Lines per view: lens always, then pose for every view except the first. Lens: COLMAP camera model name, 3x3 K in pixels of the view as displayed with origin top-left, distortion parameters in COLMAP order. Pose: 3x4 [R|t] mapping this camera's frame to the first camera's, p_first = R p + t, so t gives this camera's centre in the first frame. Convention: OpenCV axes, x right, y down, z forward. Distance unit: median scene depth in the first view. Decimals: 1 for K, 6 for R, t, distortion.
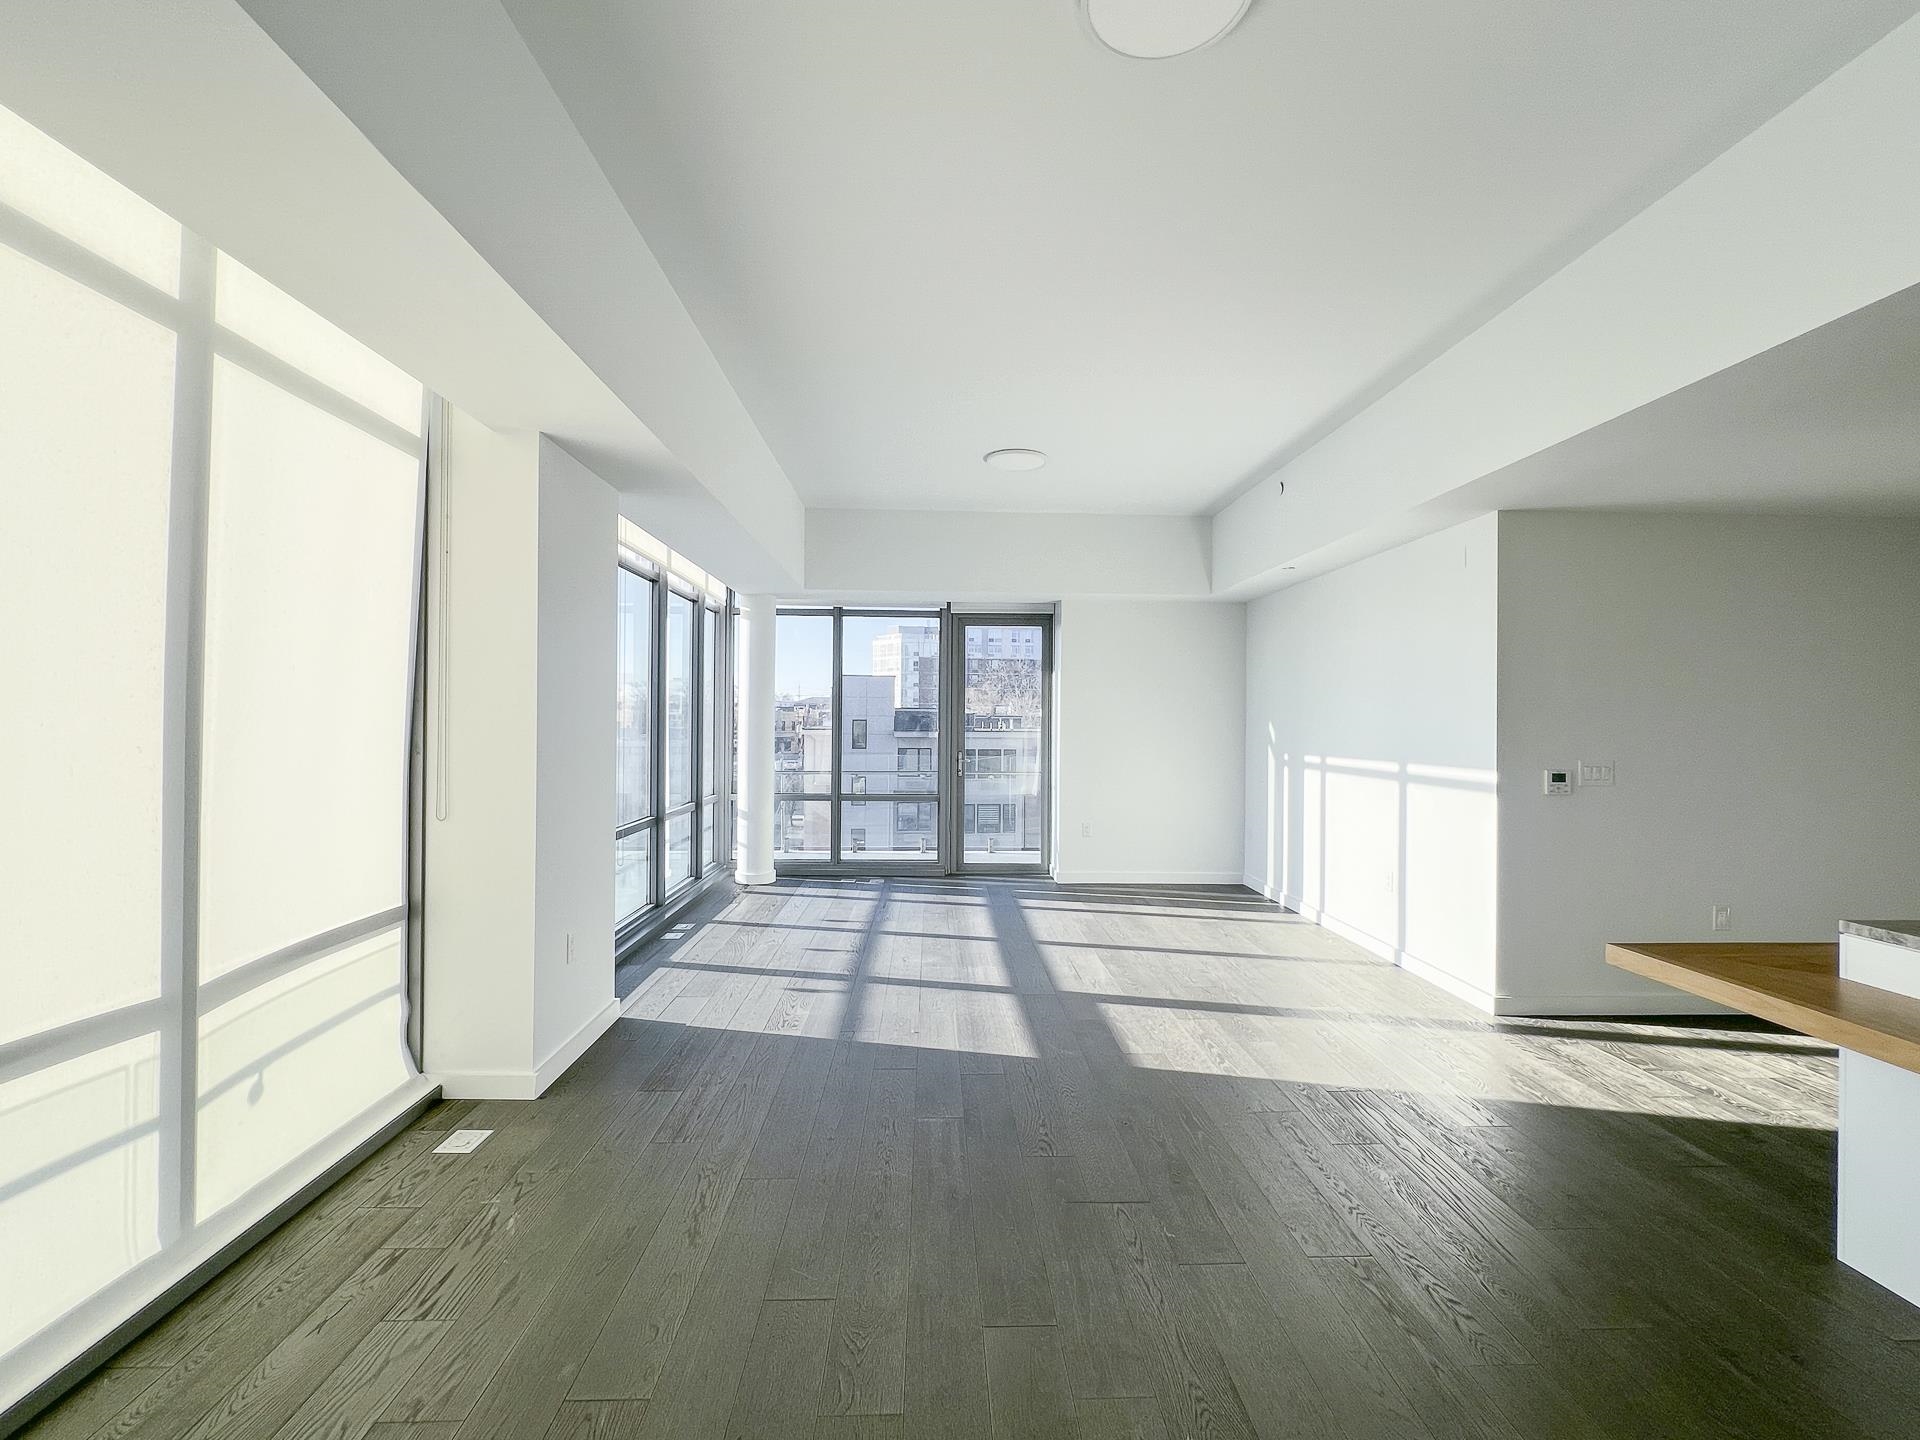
lens RADIAL K [[839.5, 0, 962.3], [0, 839.5, 718.4], [0, 0, 1]] dist [0.000315, 0.000037]
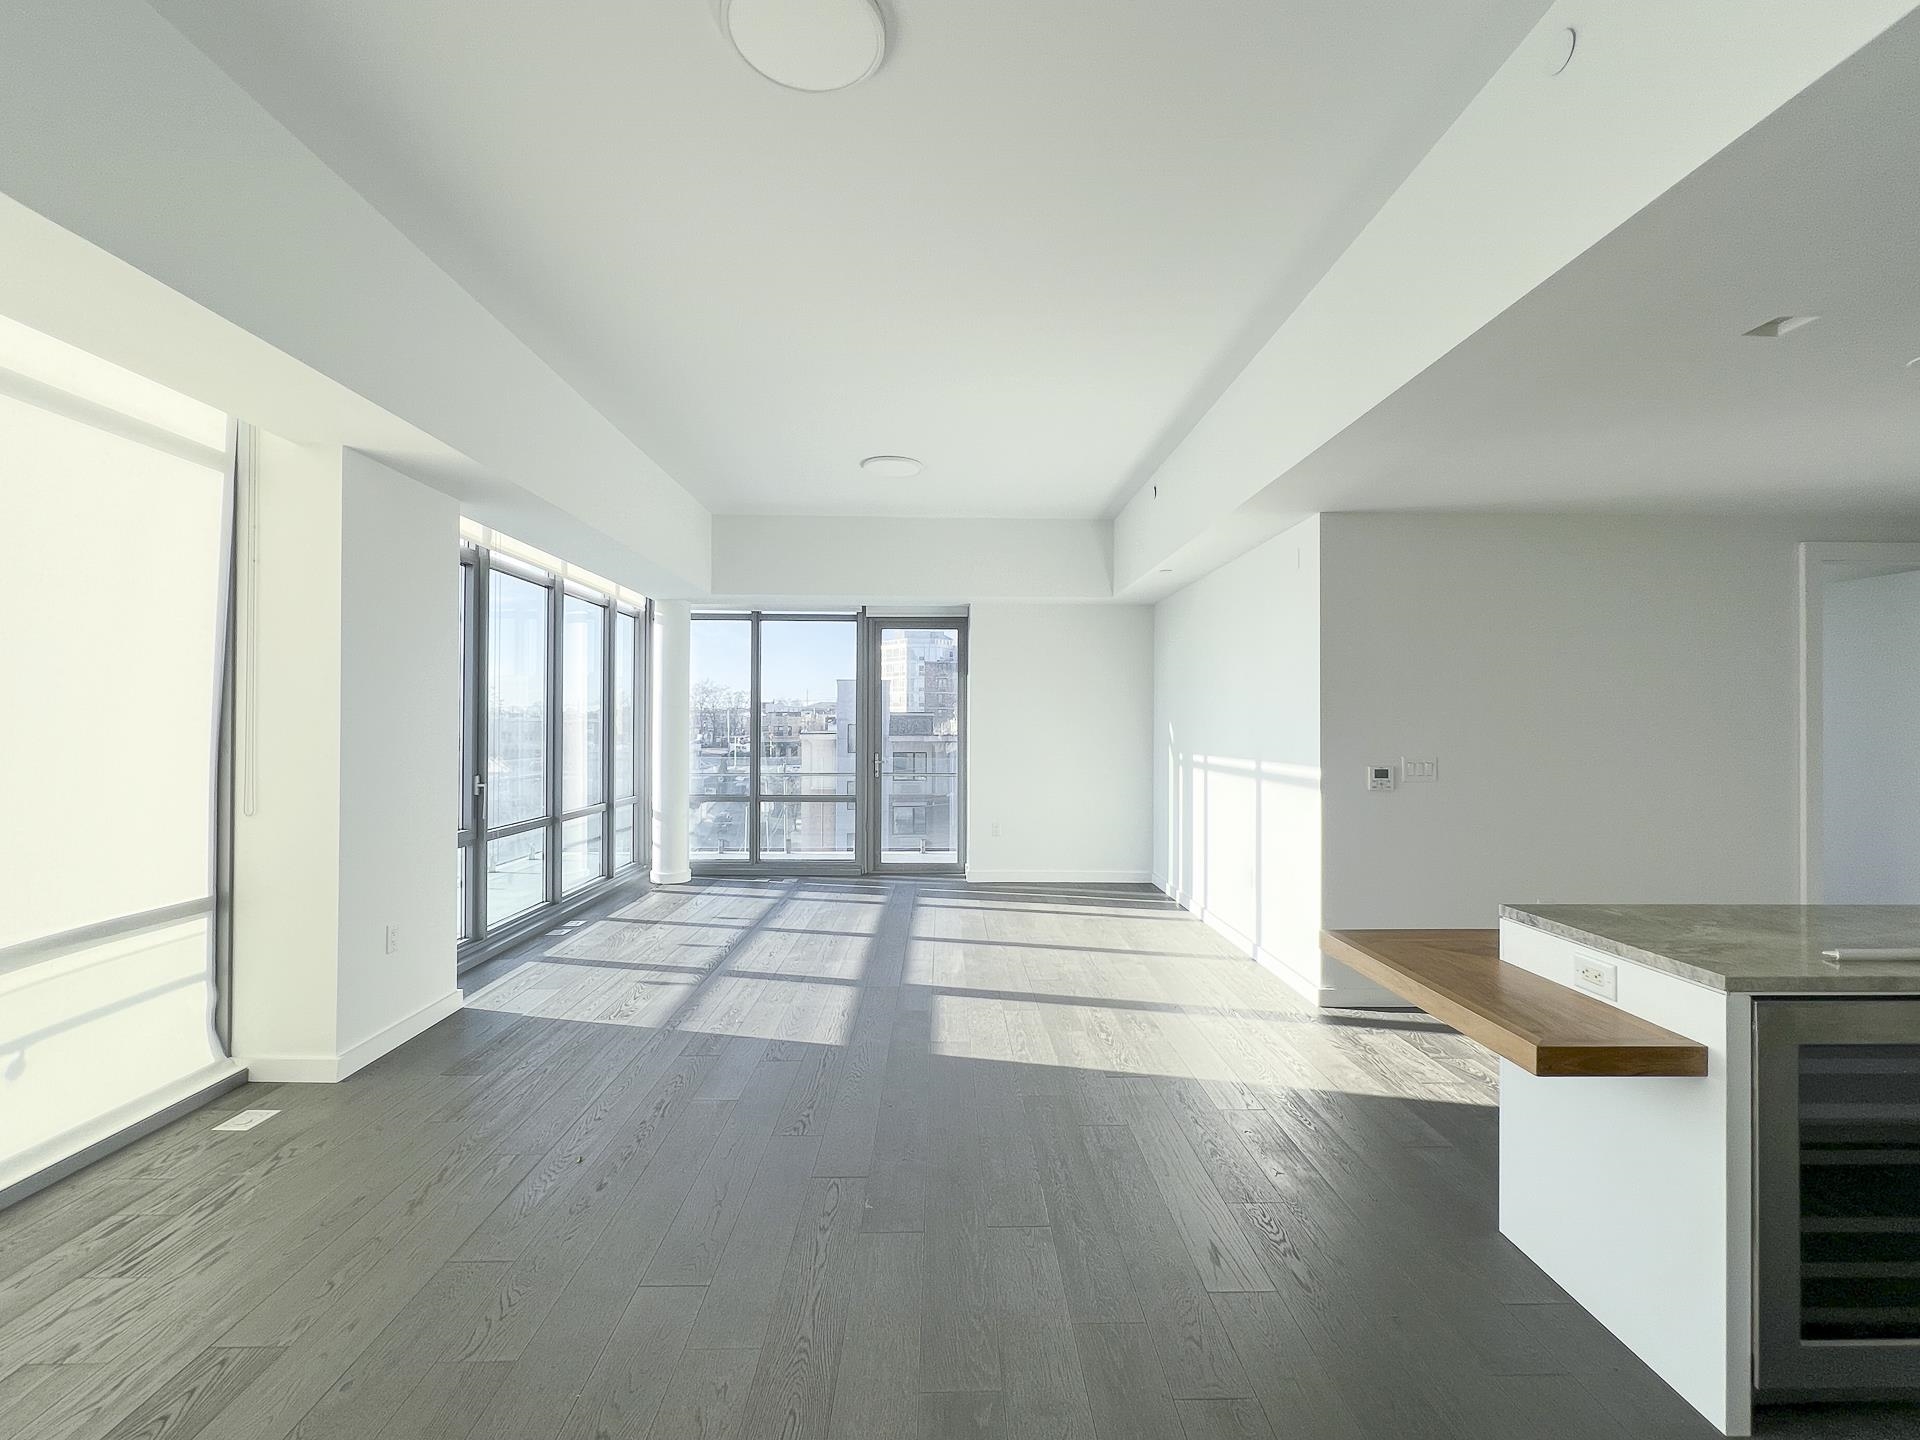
lens RADIAL K [[839.5, 0, 958.8], [0, 839.5, 718.5], [0, 0, 1]] dist [0.000315, 0.000037]
pose [[0.999872, -0.004574, -0.015322, 0.211939], [0.004497, 0.999977, -0.005025, 0.006489], [0.015345, 0.004956, 0.999870, -0.027801]]
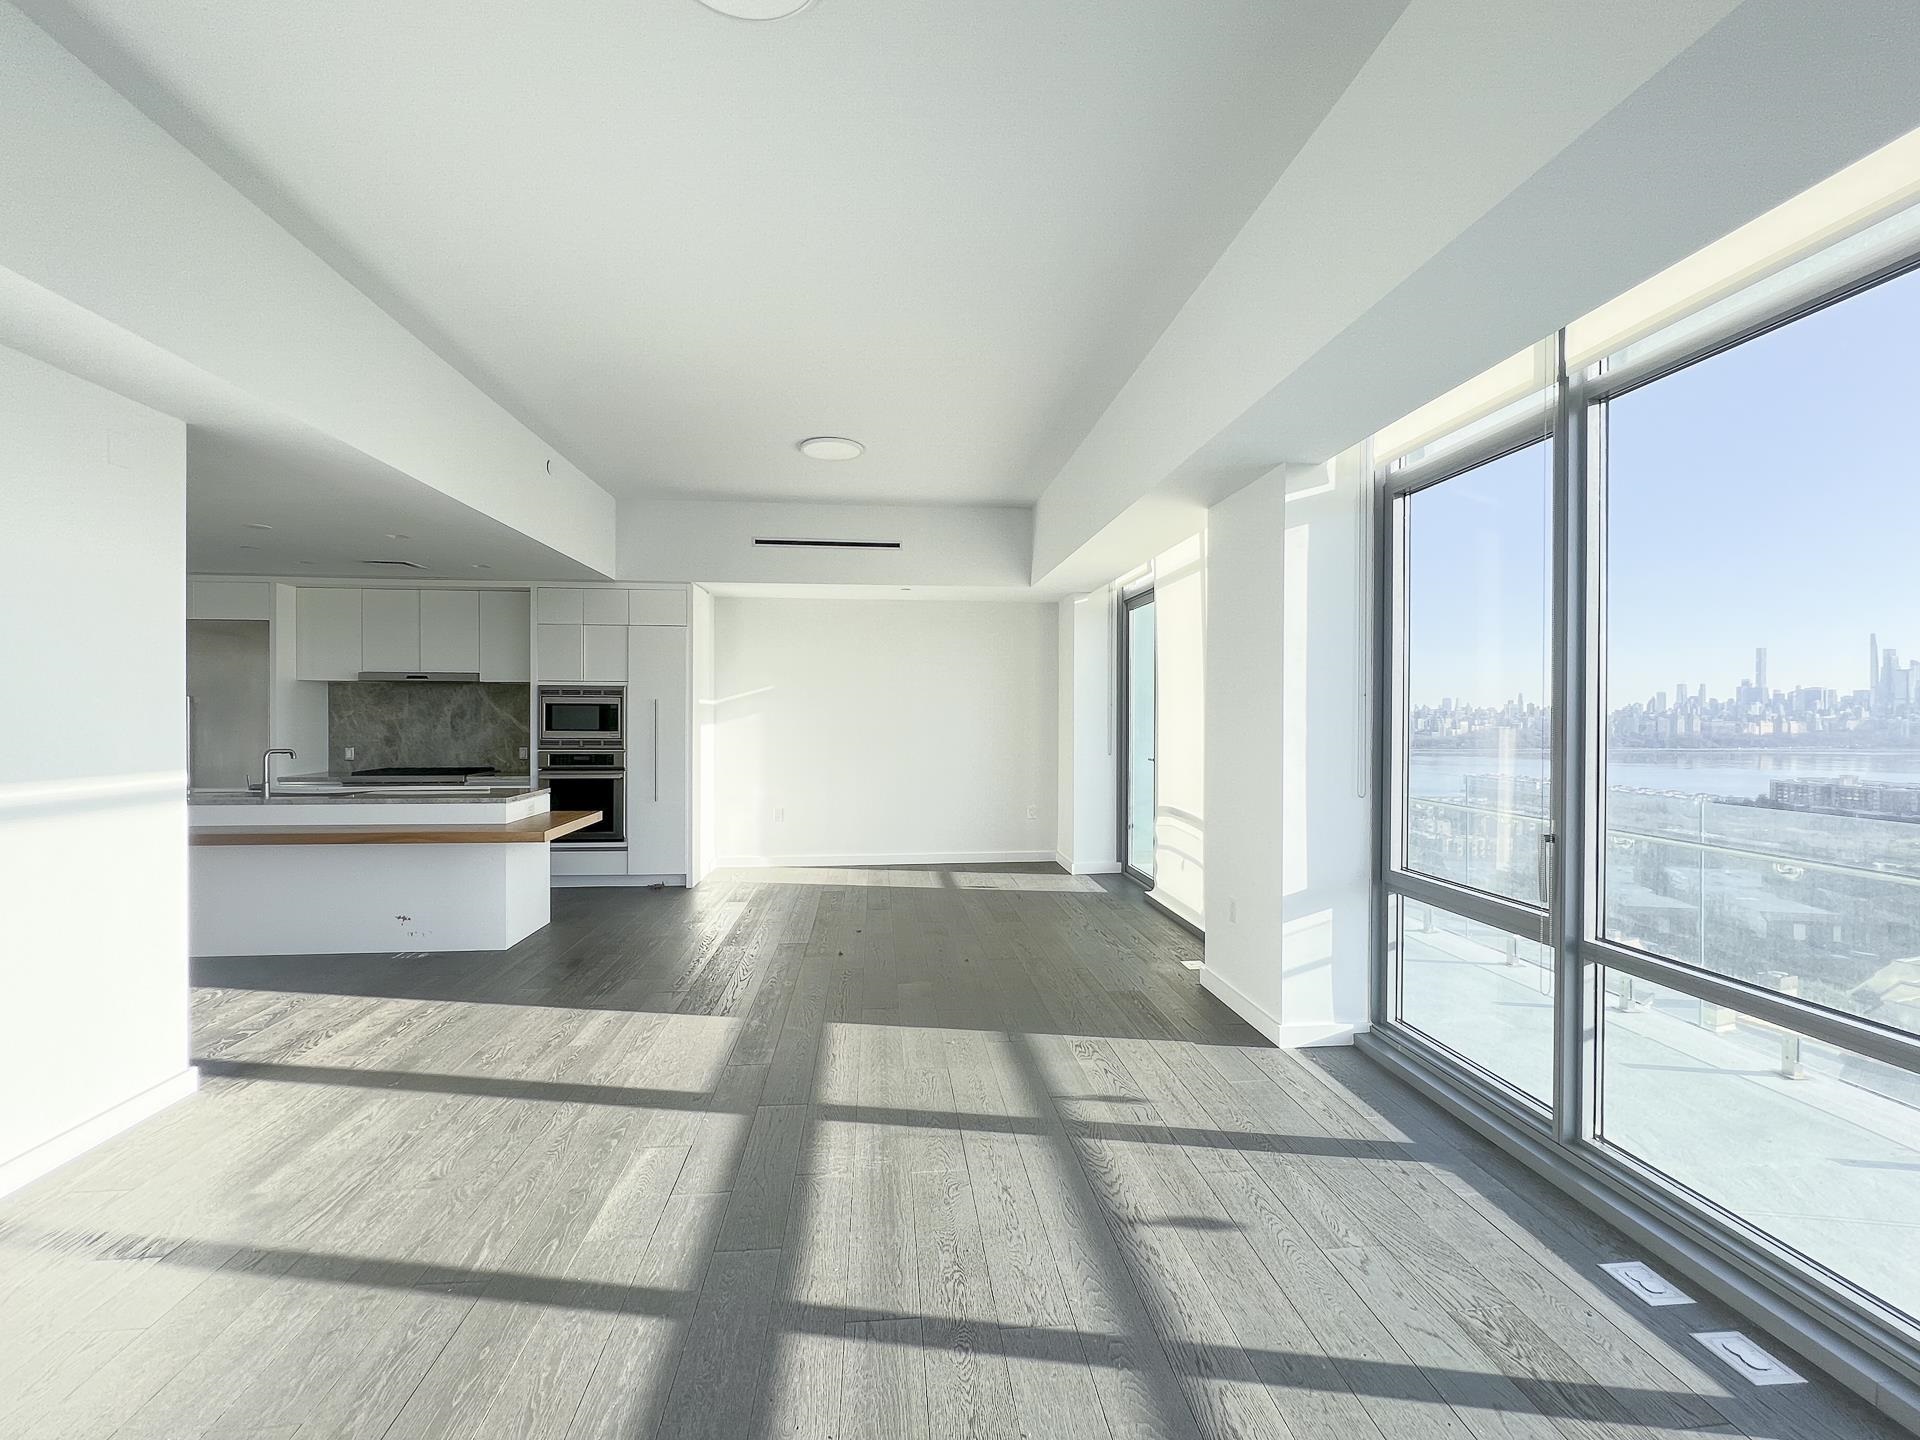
lens RADIAL K [[839.5, 0, 955.7], [0, 839.5, 718.7], [0, 0, 1]] dist [0.000315, 0.000037]
pose [[-0.998314, -0.011061, -0.056974, -0.008232], [-0.011163, 0.999937, 0.001469, 0.006993], [0.056954, 0.002102, -0.998375, 1.783824]]
